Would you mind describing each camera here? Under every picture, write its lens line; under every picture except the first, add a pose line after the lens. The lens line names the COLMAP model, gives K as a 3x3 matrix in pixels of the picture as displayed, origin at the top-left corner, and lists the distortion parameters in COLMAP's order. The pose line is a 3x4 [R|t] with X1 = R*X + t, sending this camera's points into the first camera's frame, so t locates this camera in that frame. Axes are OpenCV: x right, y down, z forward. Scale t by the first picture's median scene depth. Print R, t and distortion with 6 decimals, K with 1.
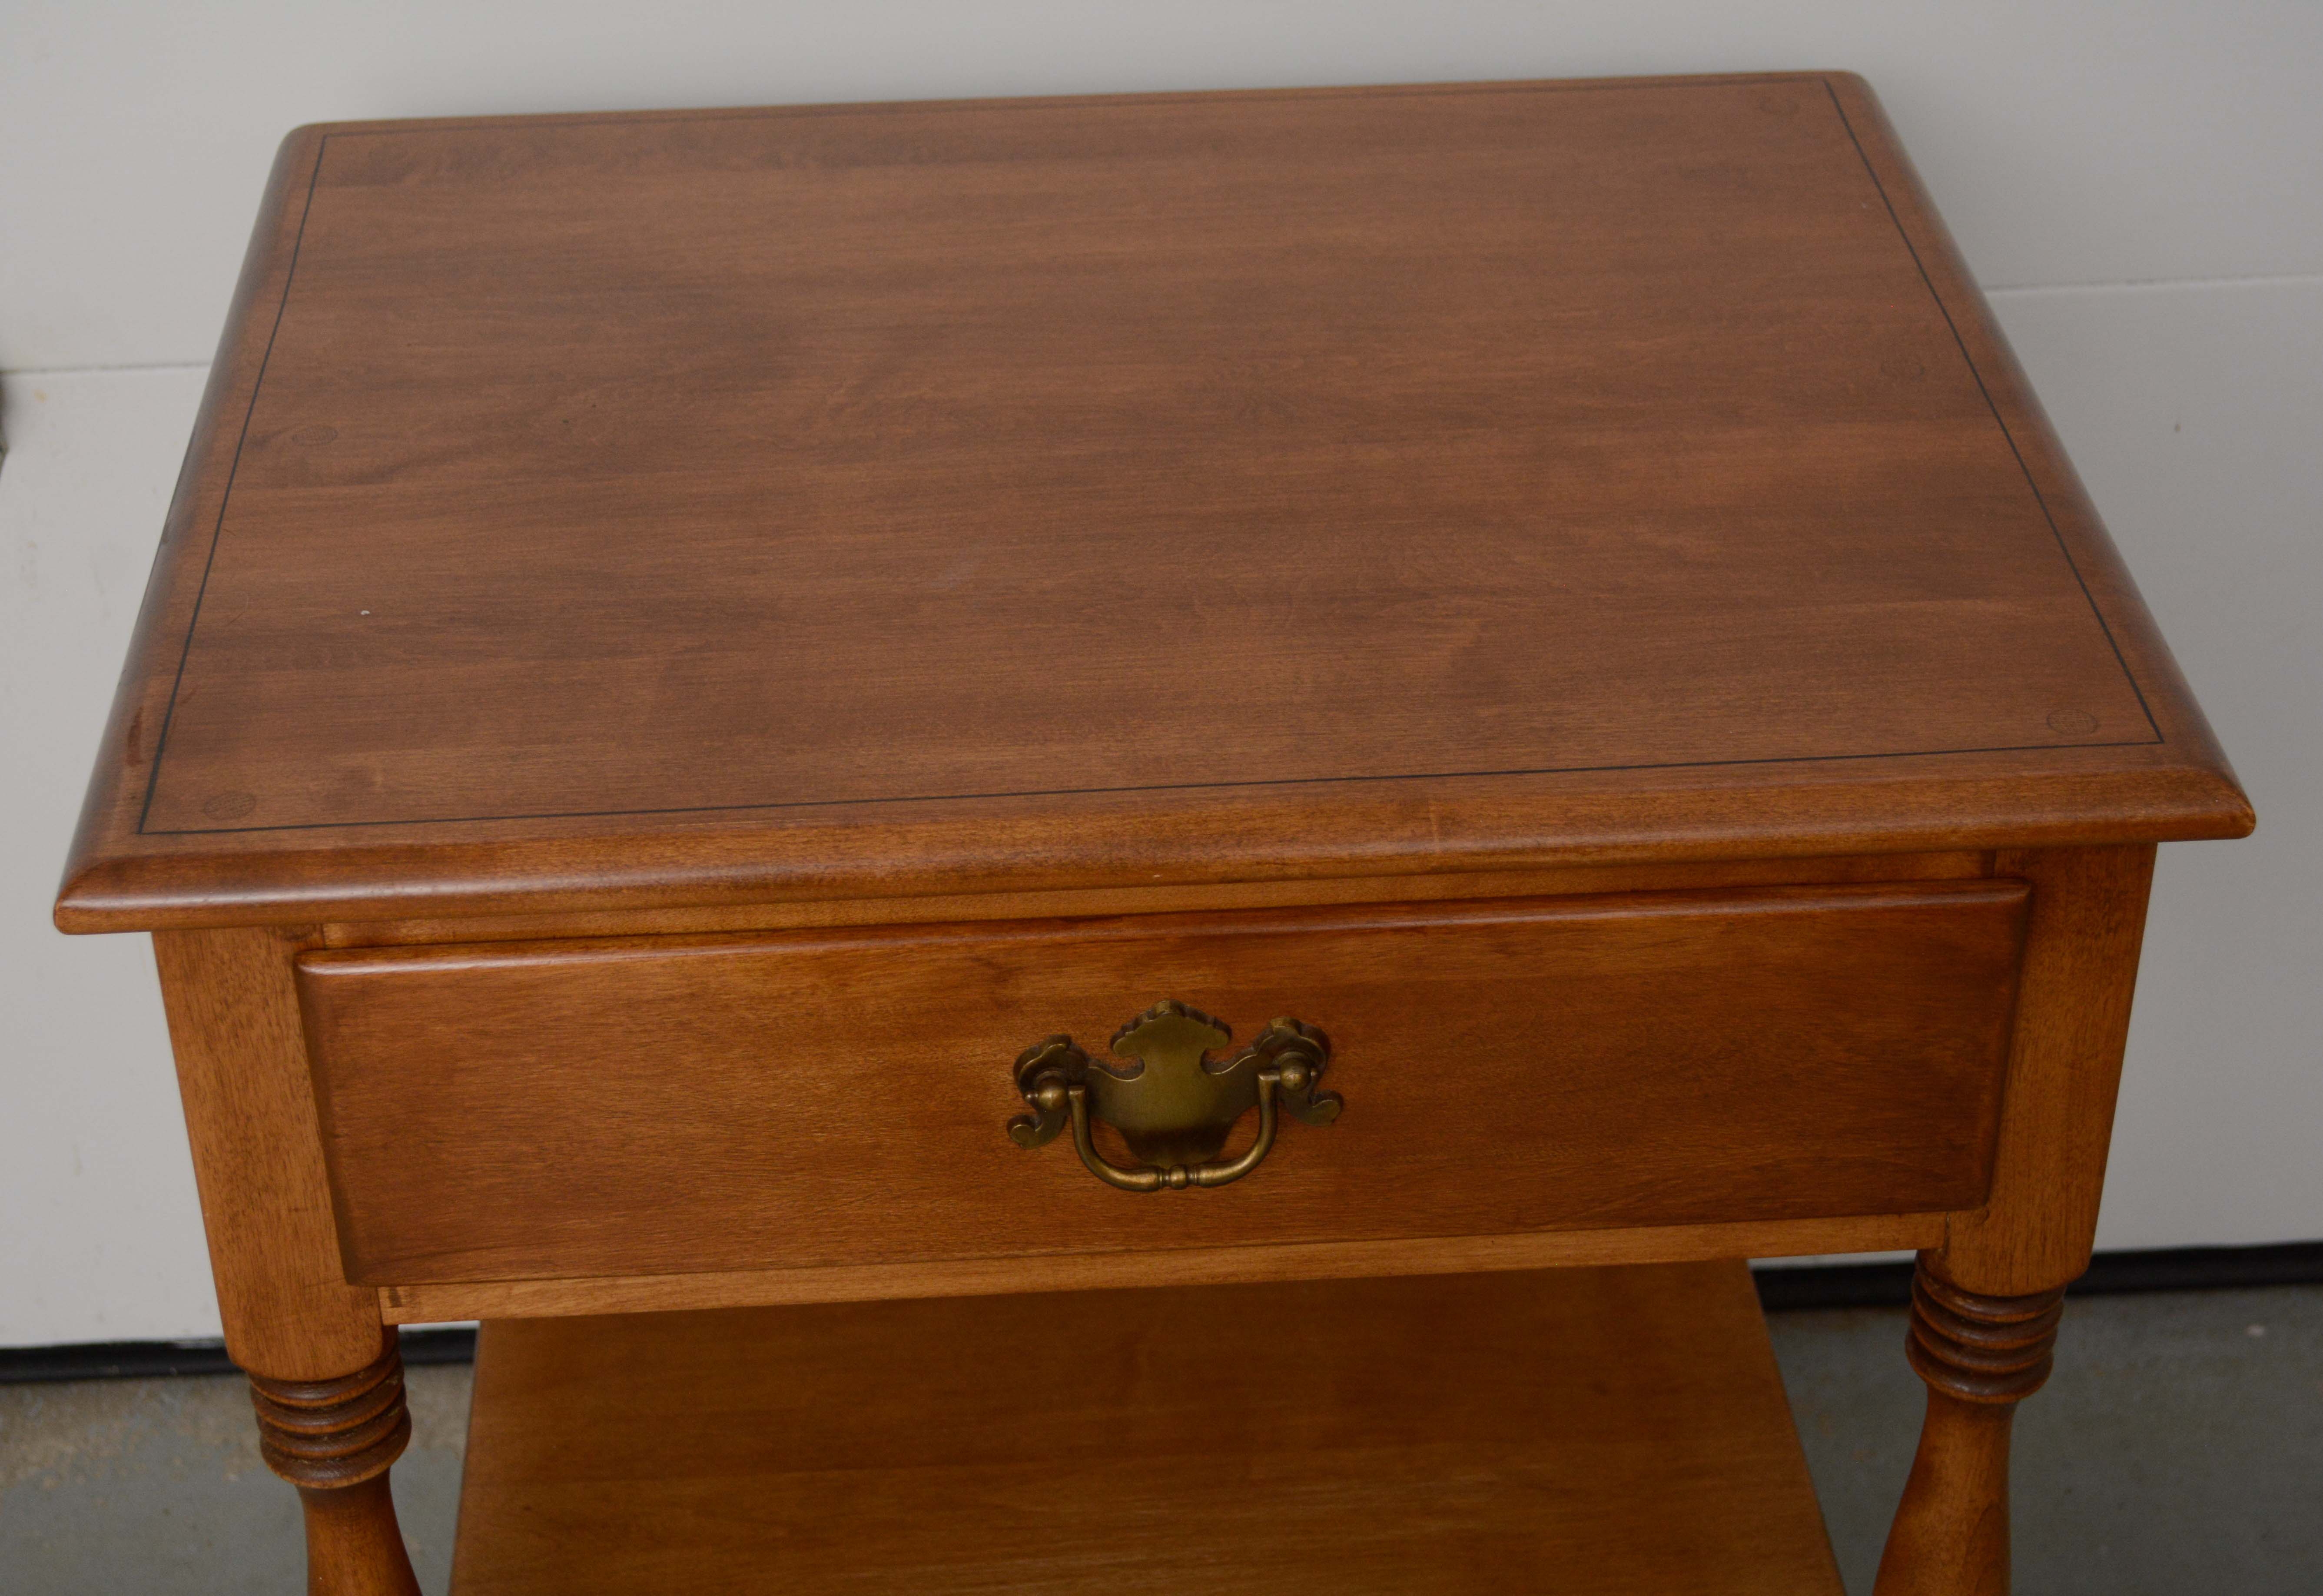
lens RADIAL K [[3907.5, 0, 1153.1], [0, 3907.5, 795.8], [0, 0, 1]] dist [-0.005325, 0.000000]
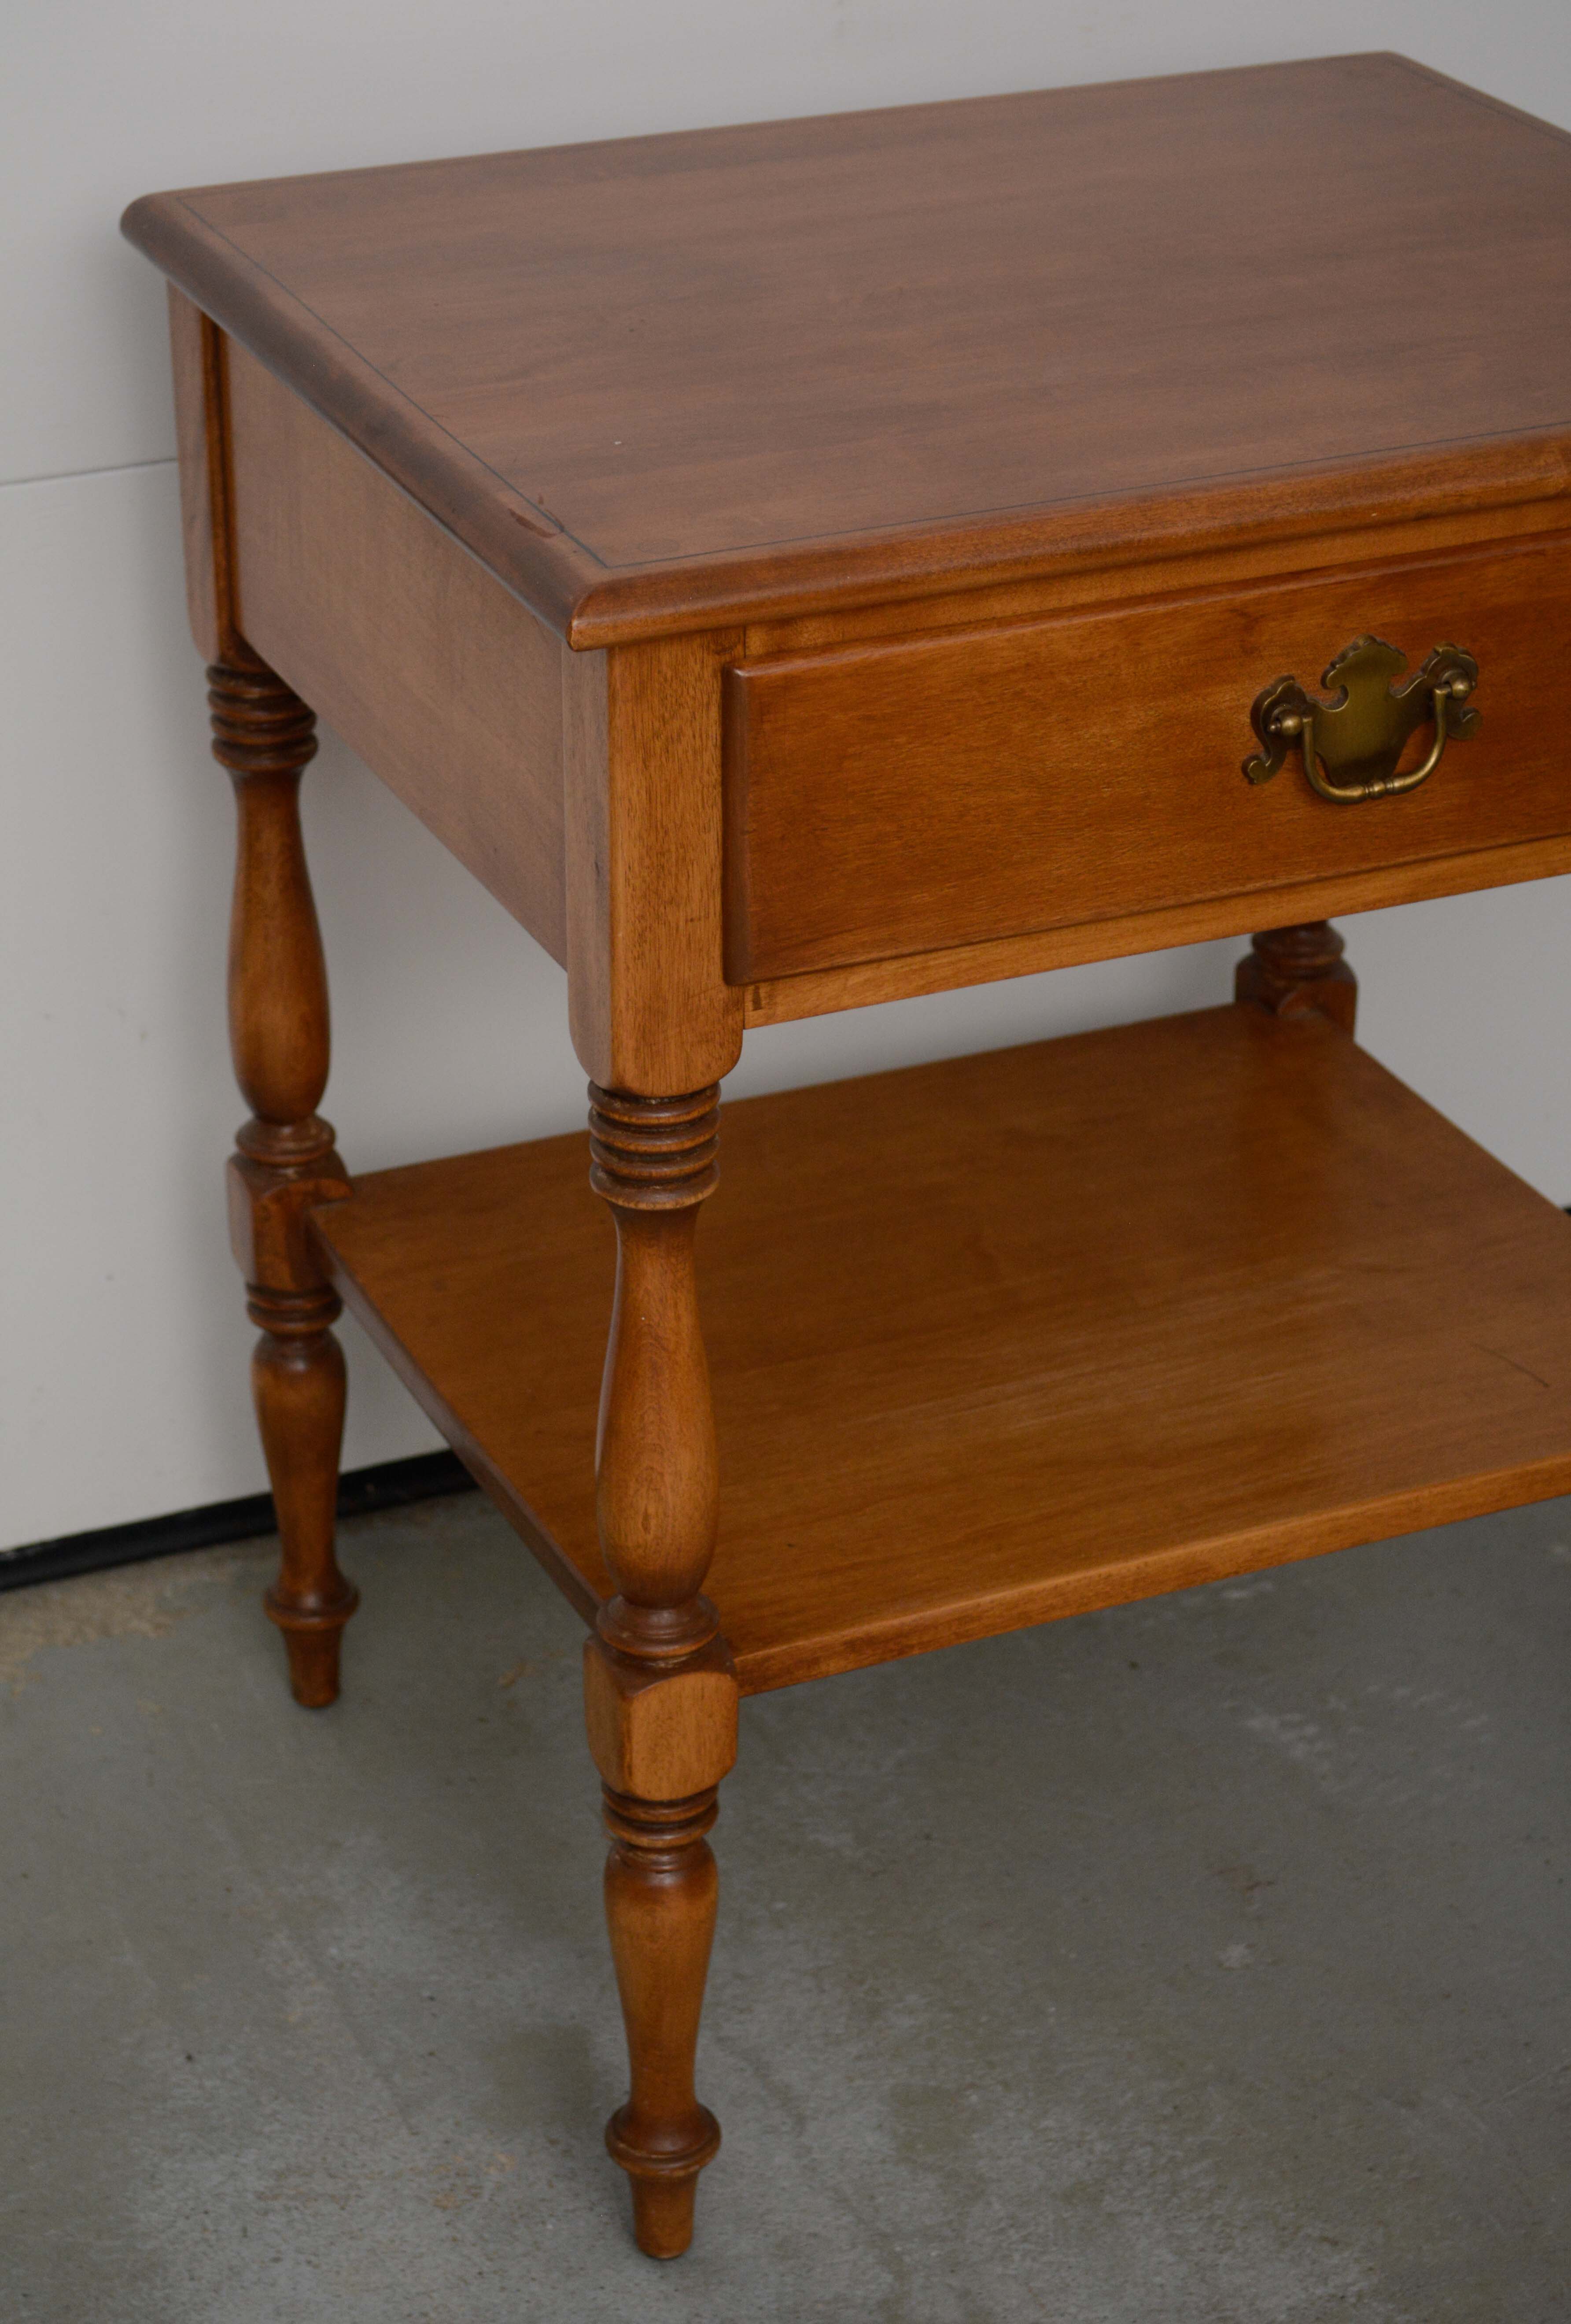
lens RADIAL K [[4791.4, 0, 775.6], [0, 4791.4, 1158.7], [0, 0, 1]] dist [0.026340, 0.000000]
pose [[0.938794, -0.146756, 0.311654, -0.650058], [0.179388, 0.980634, -0.078592, 0.291774], [-0.294085, 0.129689, 0.946940, -0.361135]]
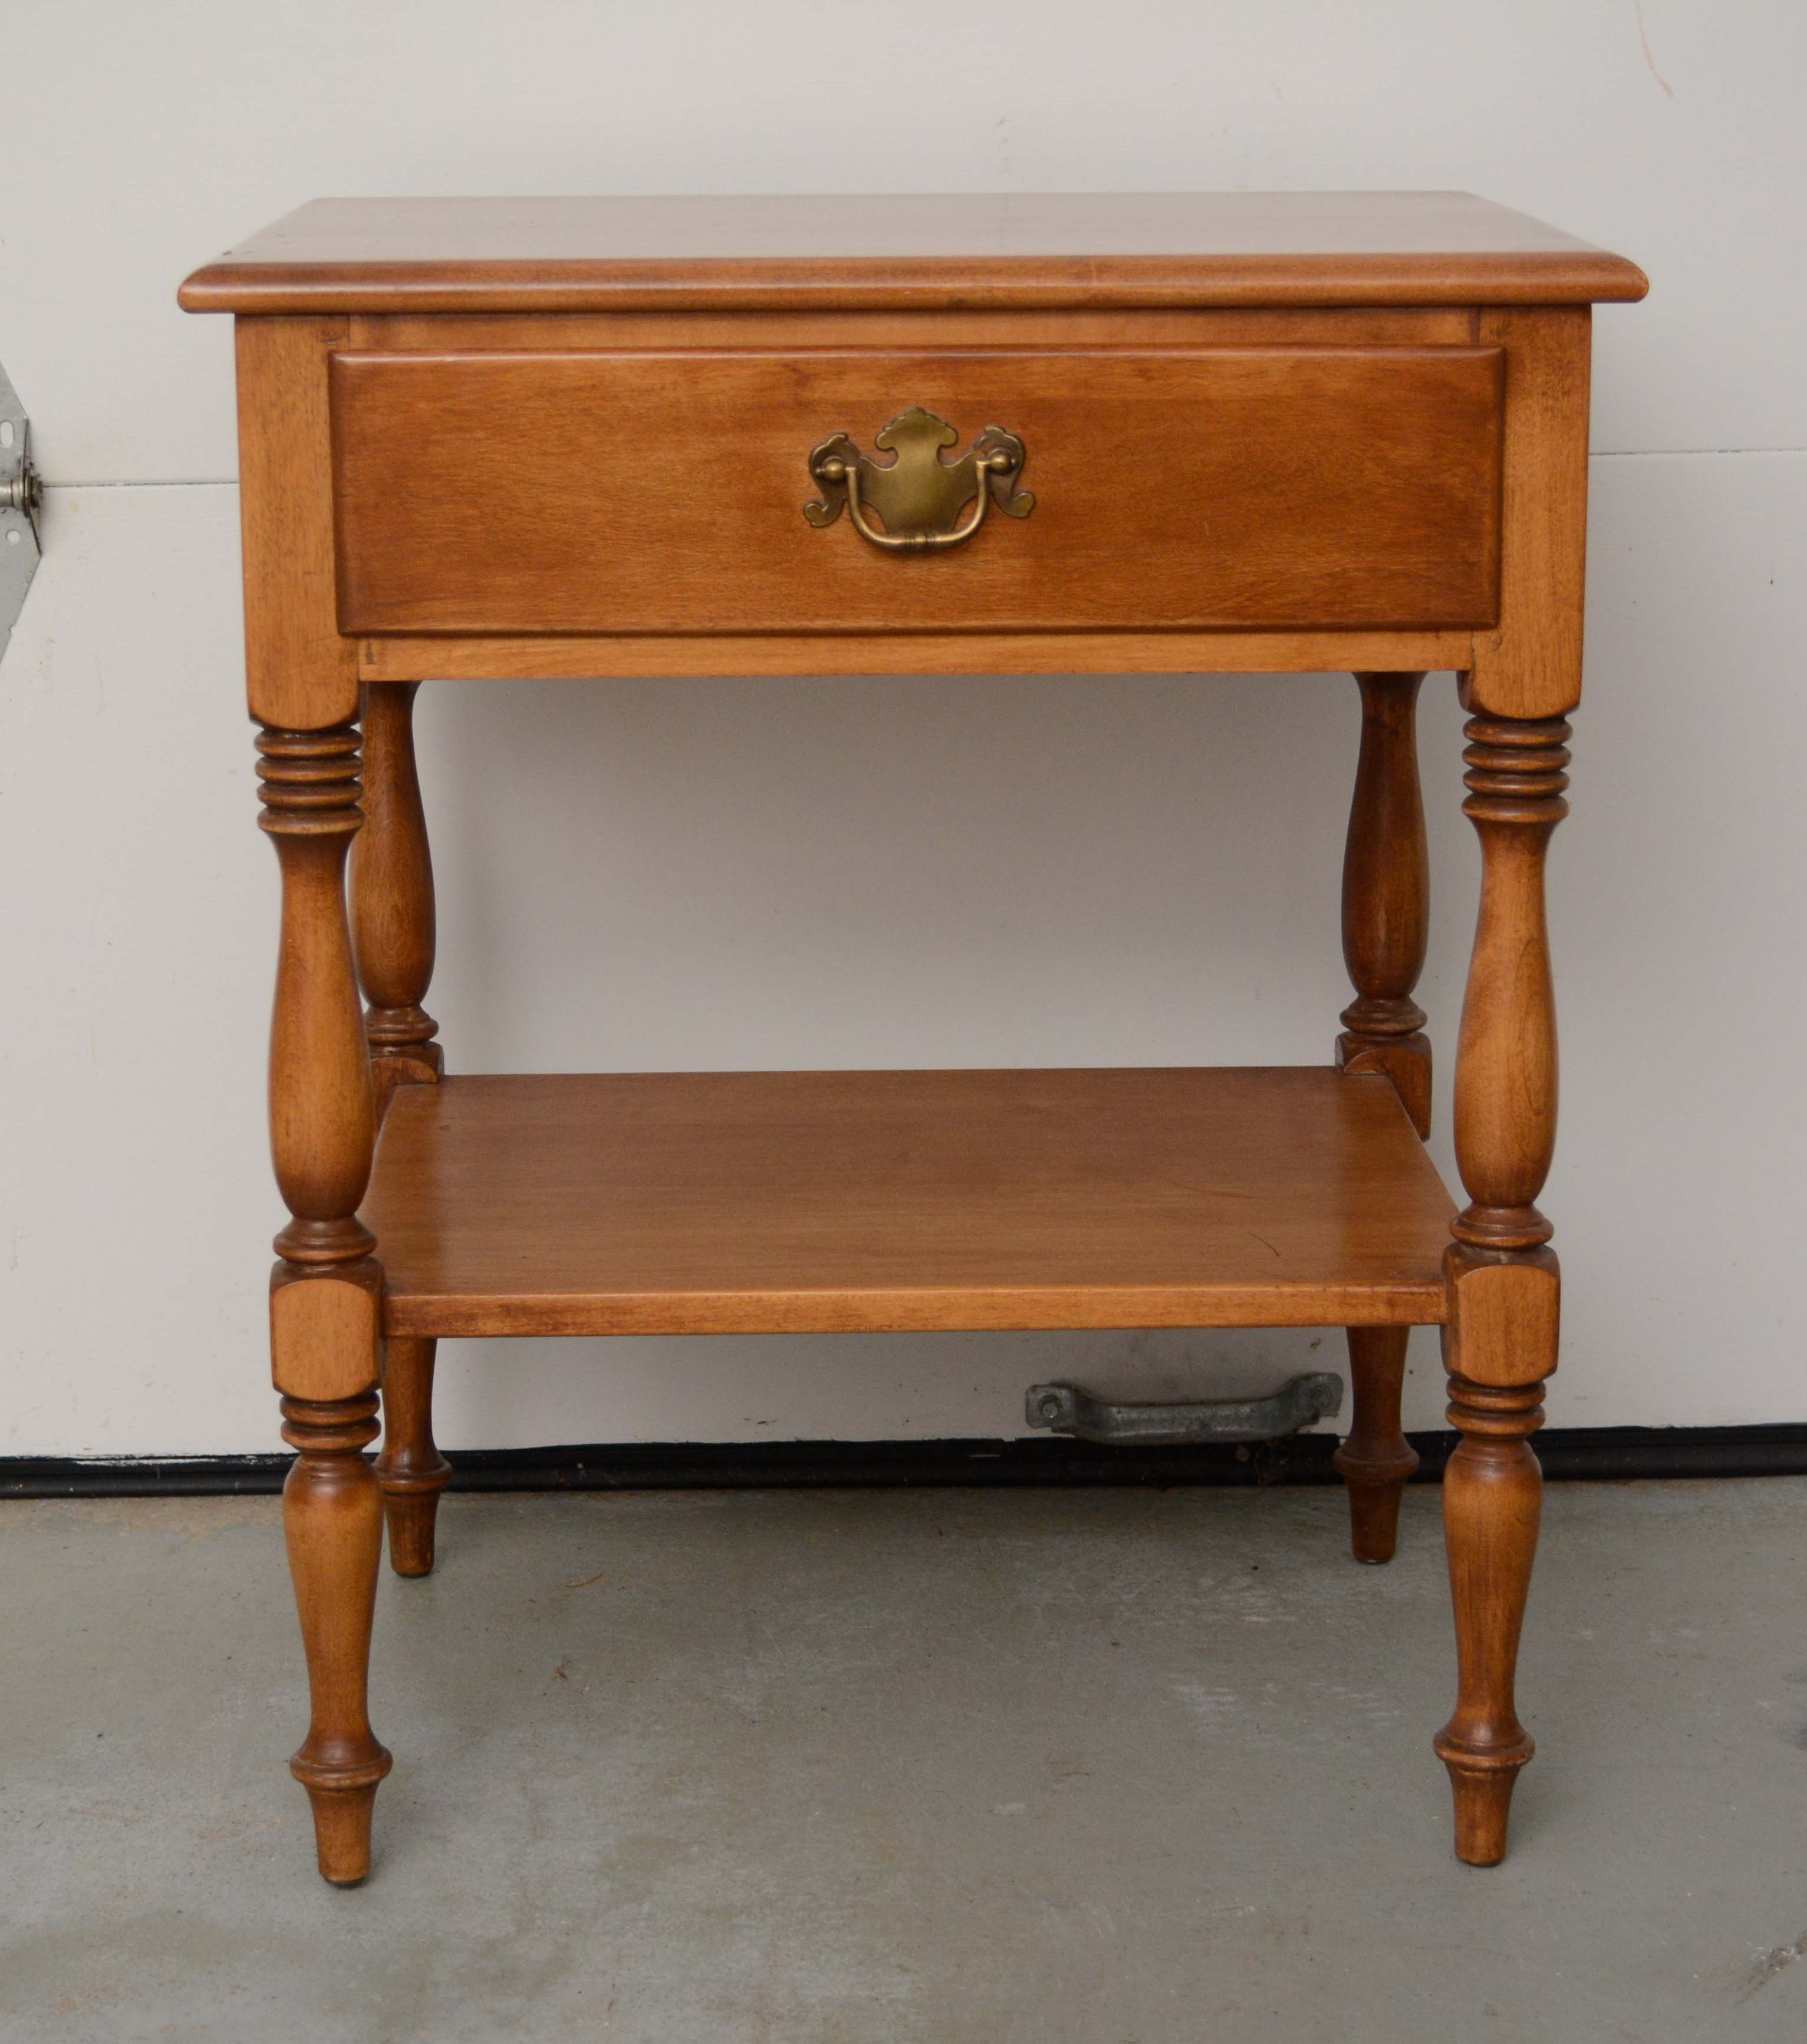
lens RADIAL K [[4914.2, 0, 894.5], [0, 4914.2, 1125.3], [0, 0, 1]] dist [-0.006638, 0.000000]
pose [[0.999151, 0.014319, -0.038642, 0.068669], [-0.026555, 0.940764, -0.338021, 0.895868], [0.031512, 0.338760, 0.940345, -0.621544]]
